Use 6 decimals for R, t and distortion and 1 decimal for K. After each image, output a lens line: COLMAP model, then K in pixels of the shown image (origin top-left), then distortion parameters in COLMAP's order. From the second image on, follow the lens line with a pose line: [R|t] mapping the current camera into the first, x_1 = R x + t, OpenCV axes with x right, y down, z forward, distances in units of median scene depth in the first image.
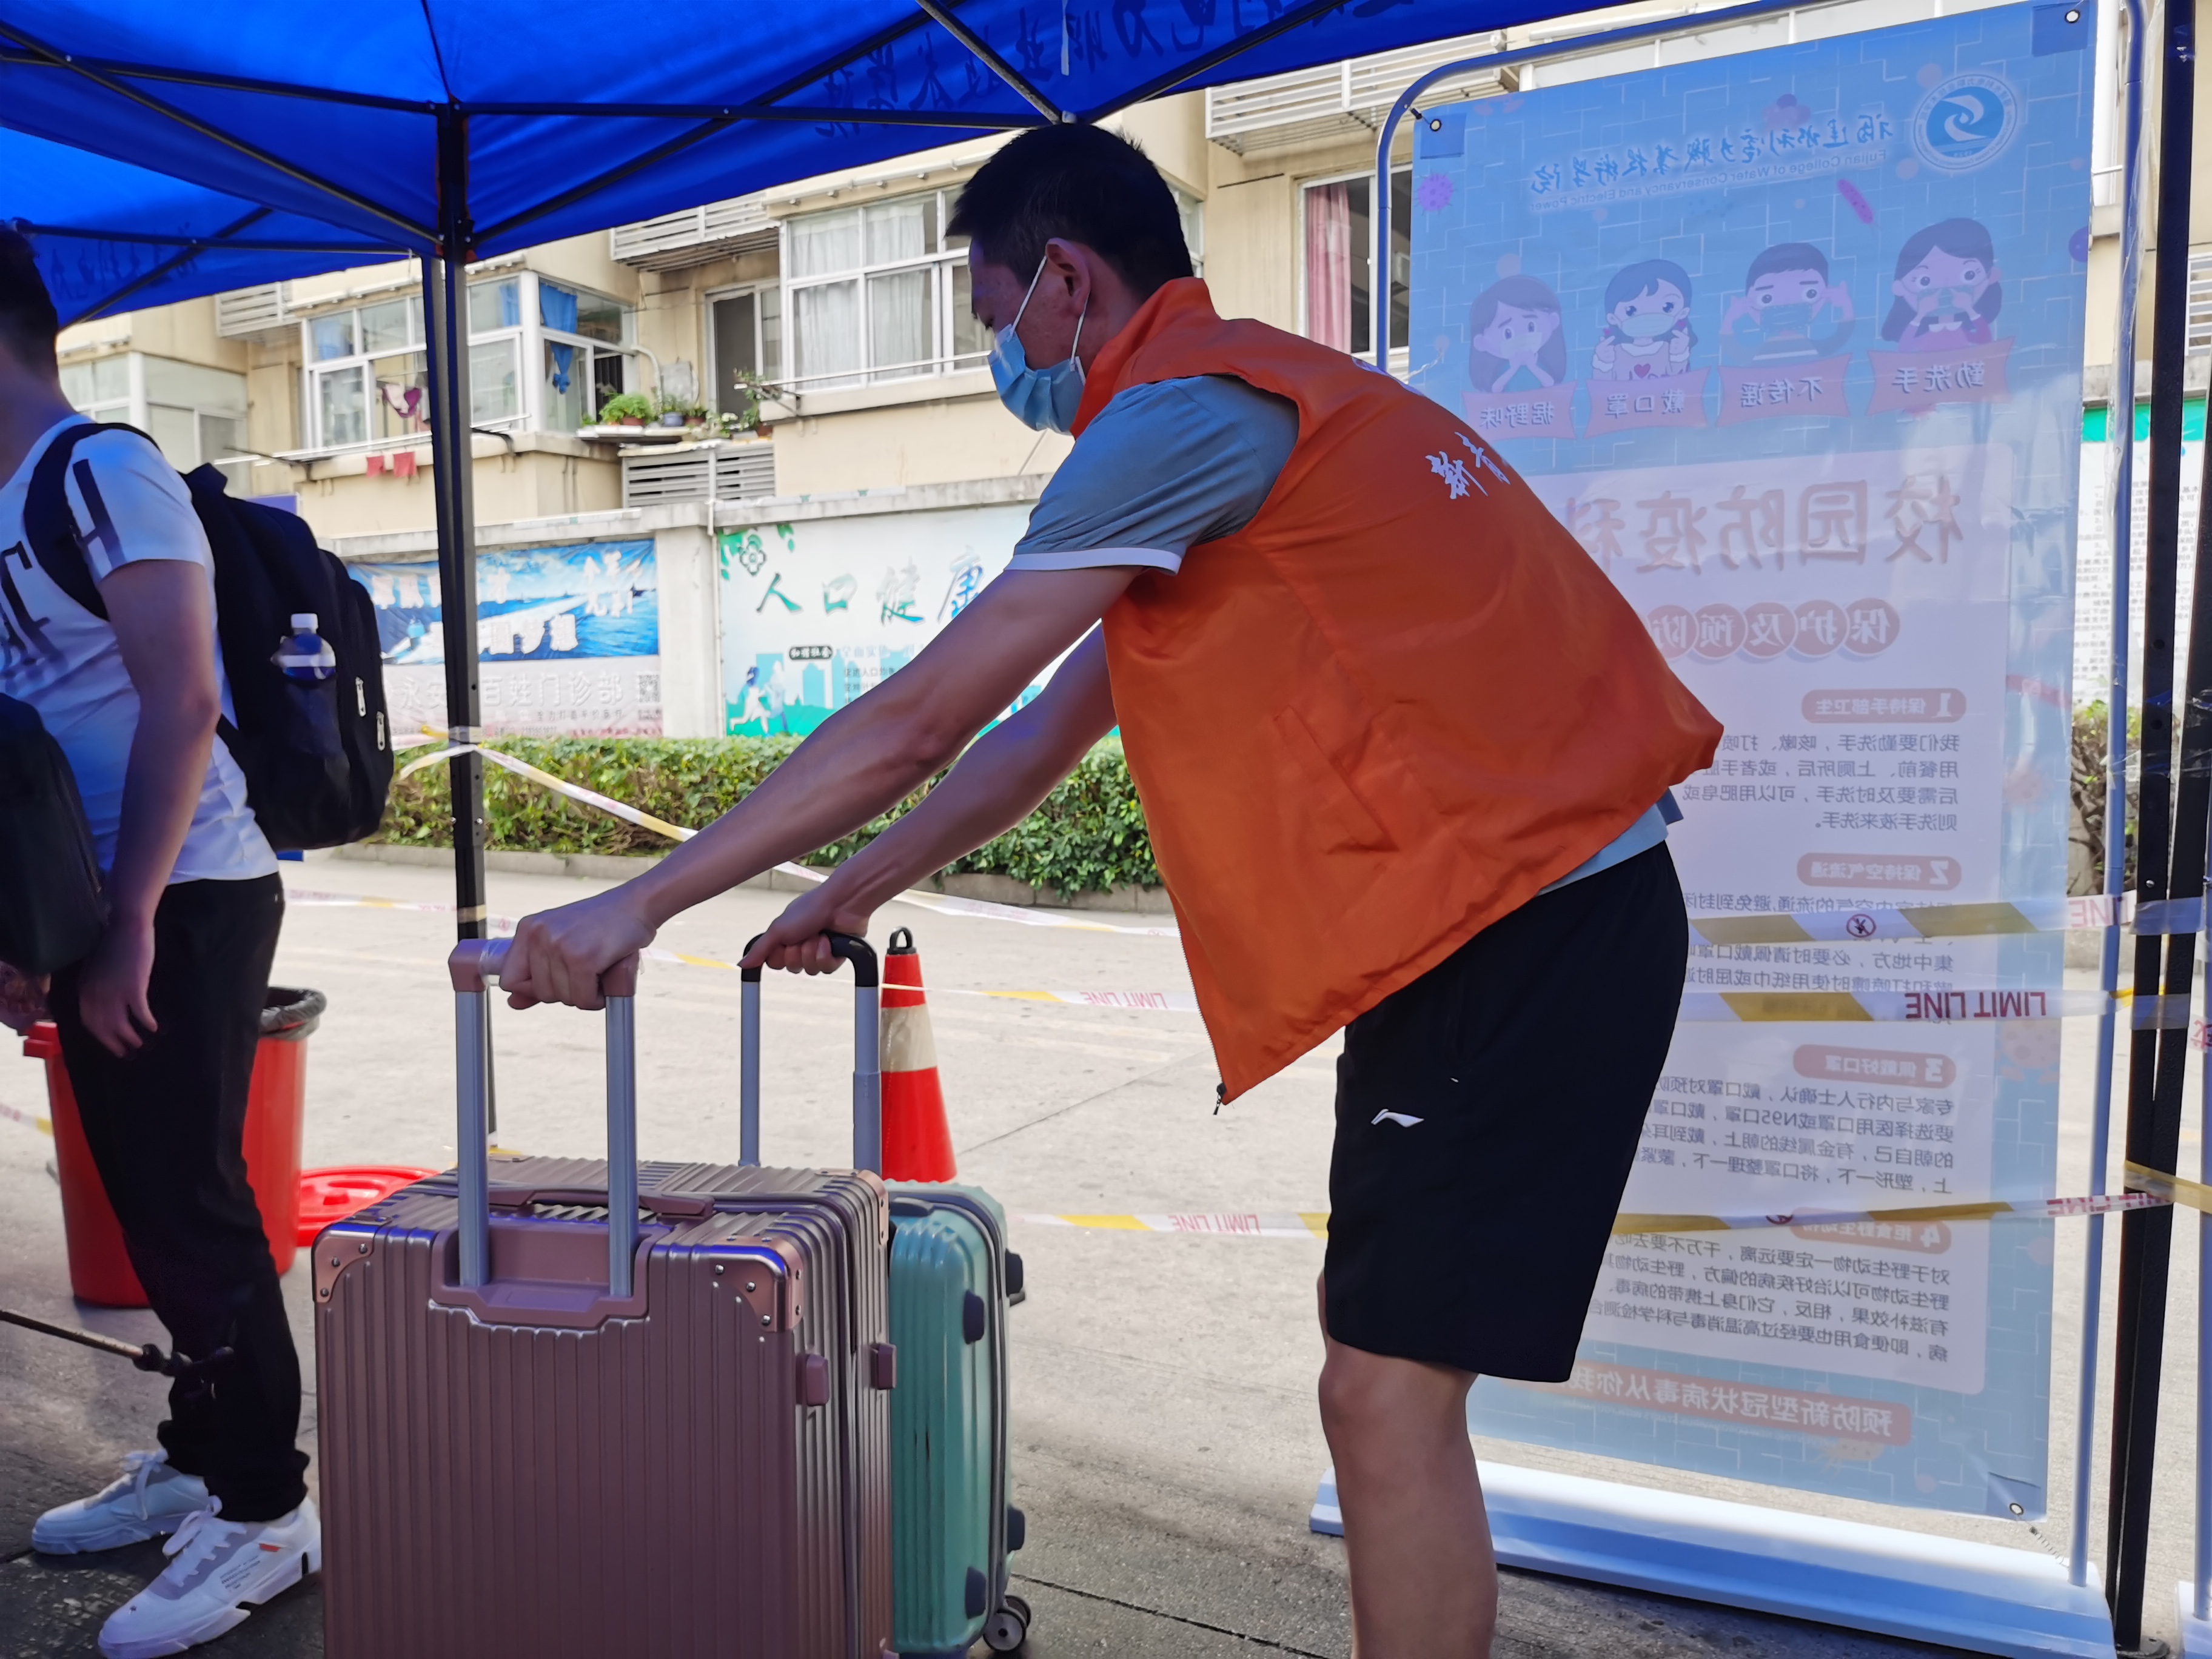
lens RADIAL K [[1916.5, 0, 1106.0], [0, 1916.5, 829.5], [0, 0, 1]] dist [0.094194, 0.001169]
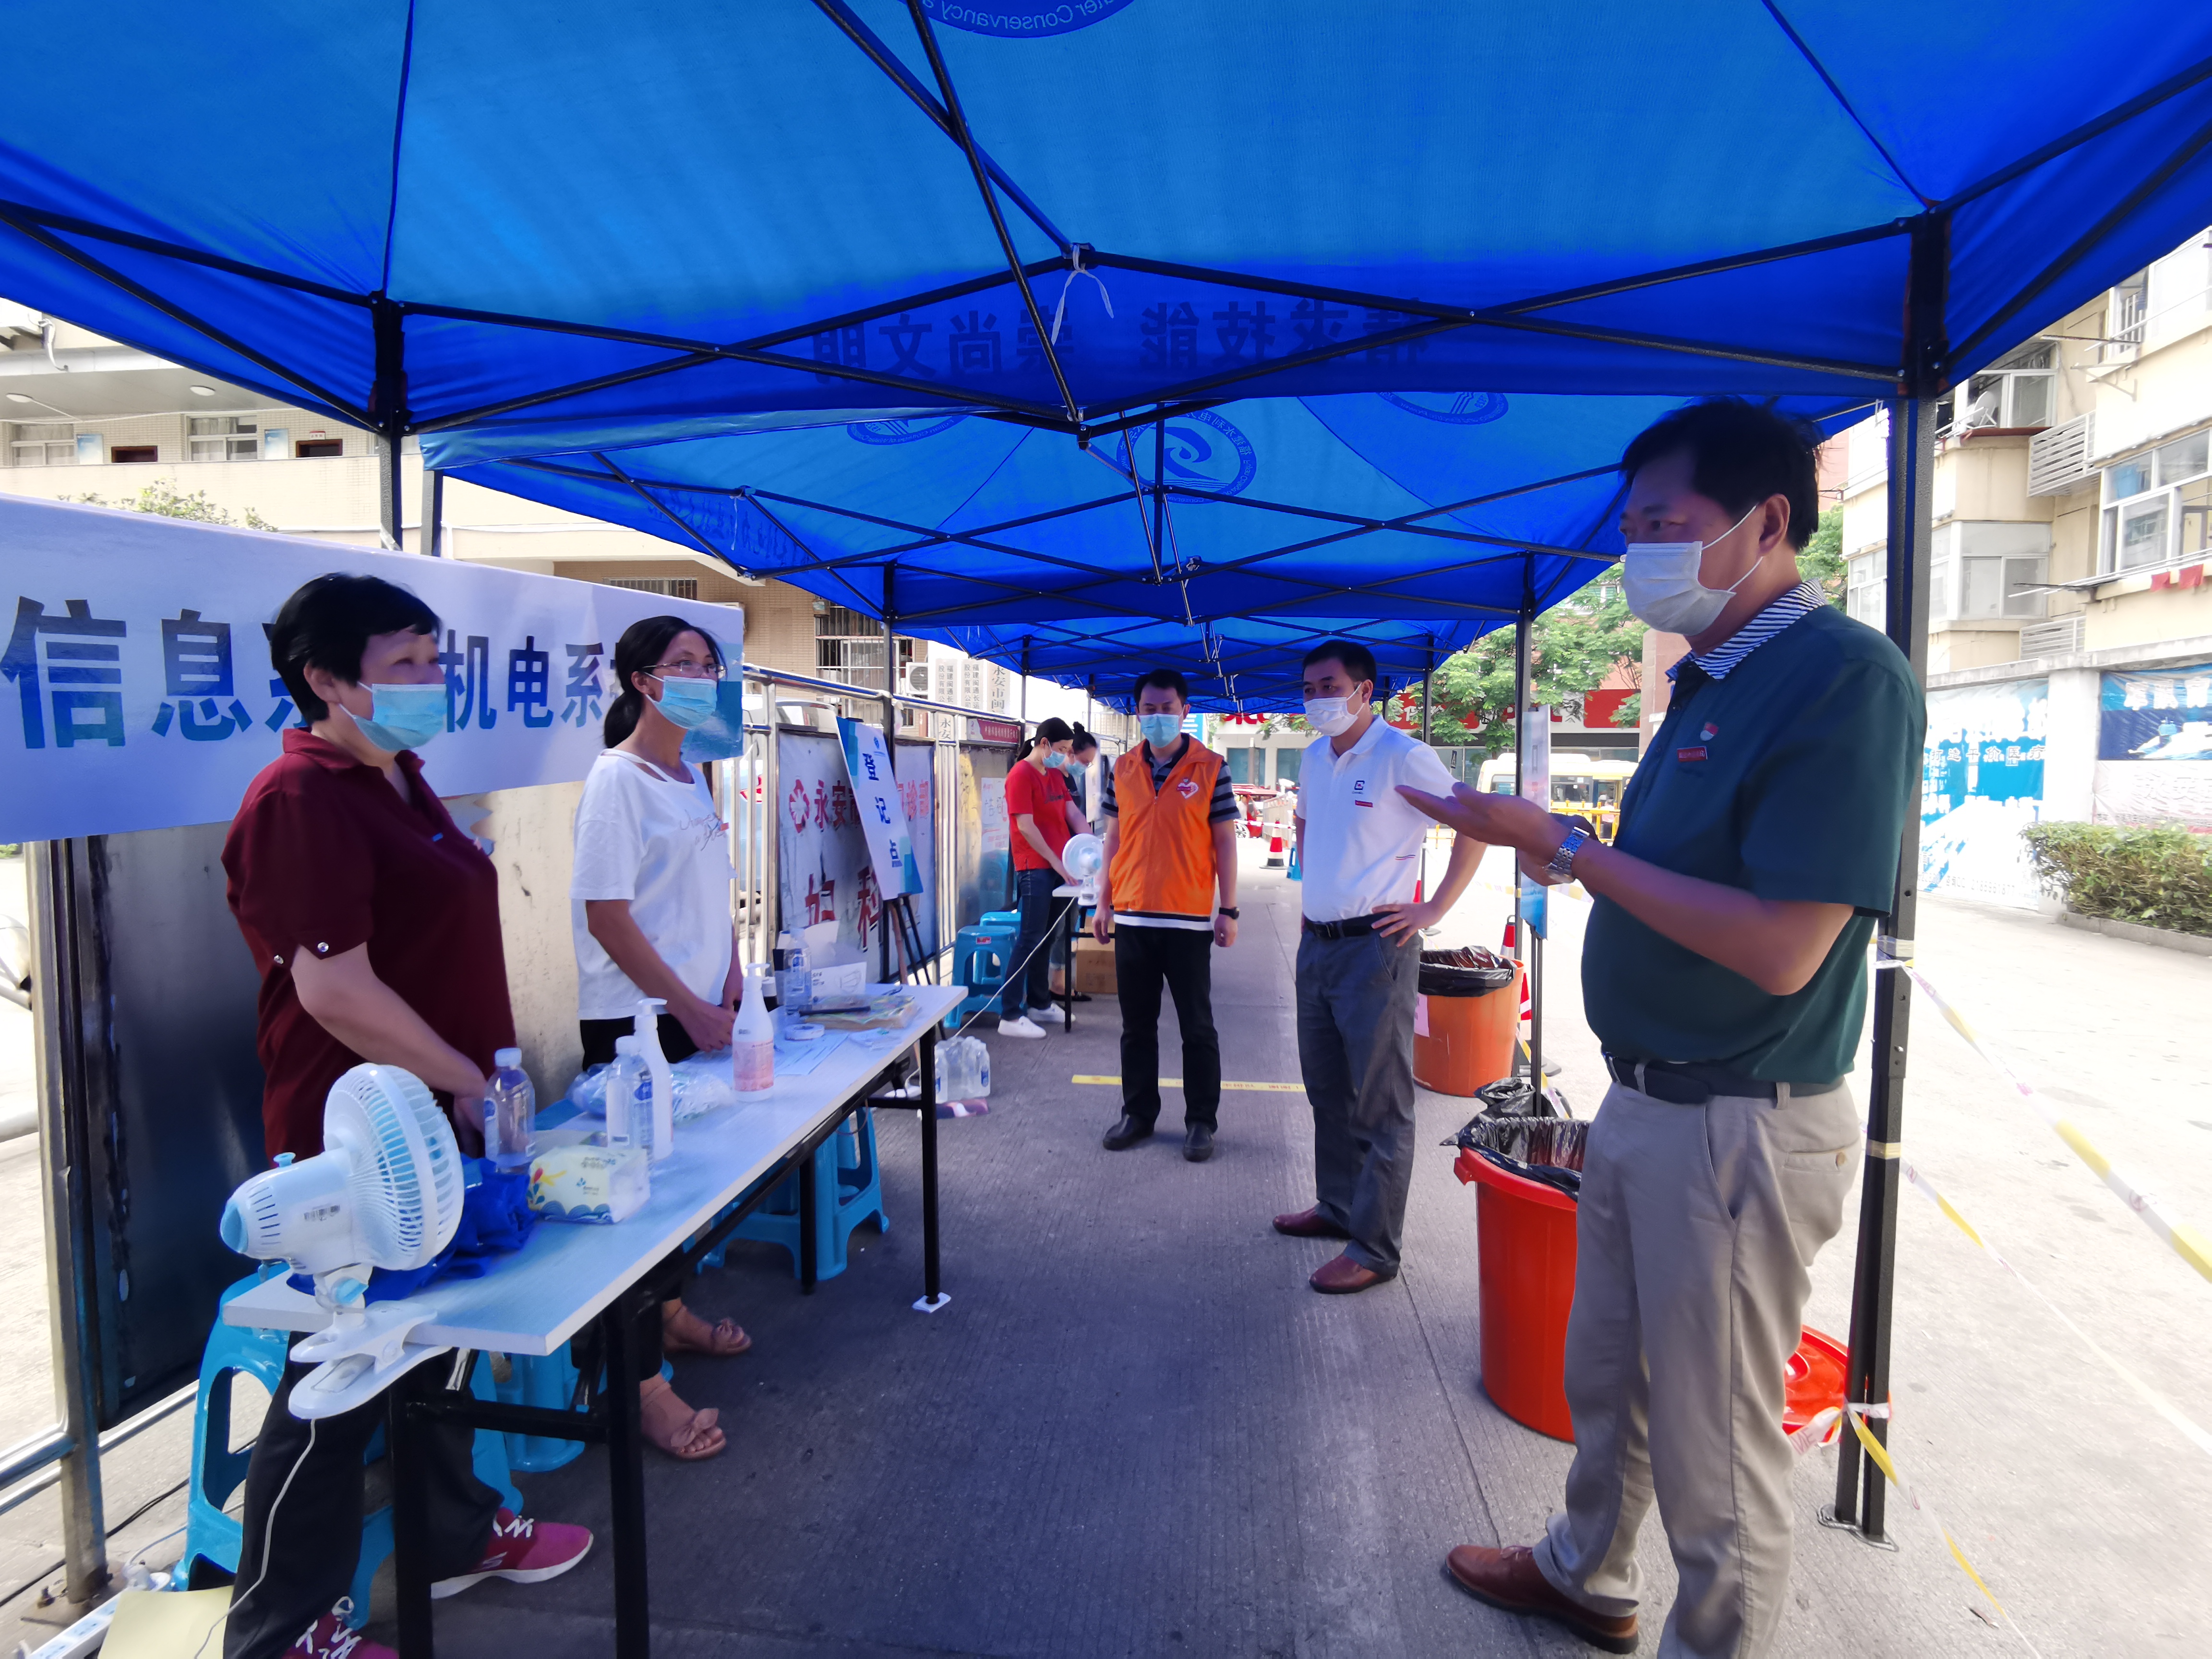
lens RADIAL K [[1130.6, 0, 1106.0], [0, 1130.6, 829.5], [0, 0, 1]] dist [-0.033518, -0.000760]
pose [[0.380651, 0.070272, -0.922045, -0.005674], [-0.056364, 0.997018, 0.052717, -0.044106], [0.923000, 0.031903, 0.383476, 0.201420]]
